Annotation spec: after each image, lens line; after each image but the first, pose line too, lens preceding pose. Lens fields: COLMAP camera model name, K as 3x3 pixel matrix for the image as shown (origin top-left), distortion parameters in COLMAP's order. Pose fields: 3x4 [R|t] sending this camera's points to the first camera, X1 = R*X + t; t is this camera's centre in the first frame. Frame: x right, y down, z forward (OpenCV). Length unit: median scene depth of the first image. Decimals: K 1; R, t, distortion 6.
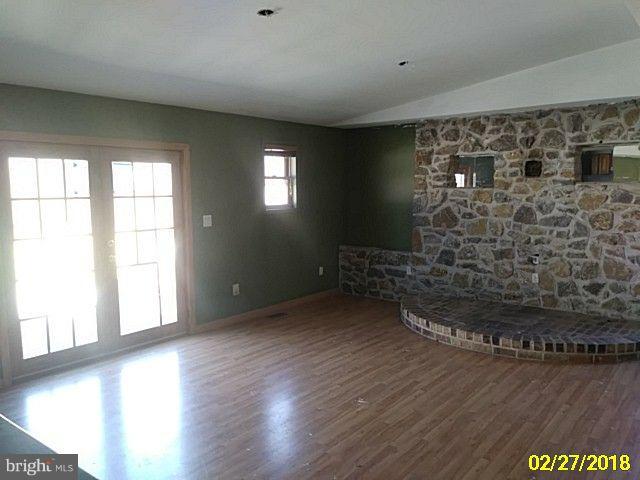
lens RADIAL K [[512.7, 0, 320.8], [0, 512.7, 245.0], [0, 0, 1]] dist [-0.000928, -0.004493]
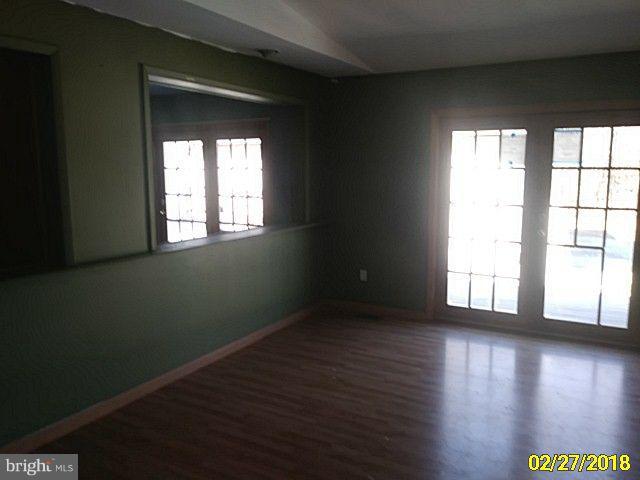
lens RADIAL K [[512.7, 0, 321.3], [0, 512.7, 237.5], [0, 0, 1]] dist [-0.000928, -0.004493]
pose [[0.158180, 0.152286, -0.975596, 0.762794], [-0.107393, 0.984827, 0.136315, -0.087737], [0.981553, 0.083210, 0.172135, 0.765889]]
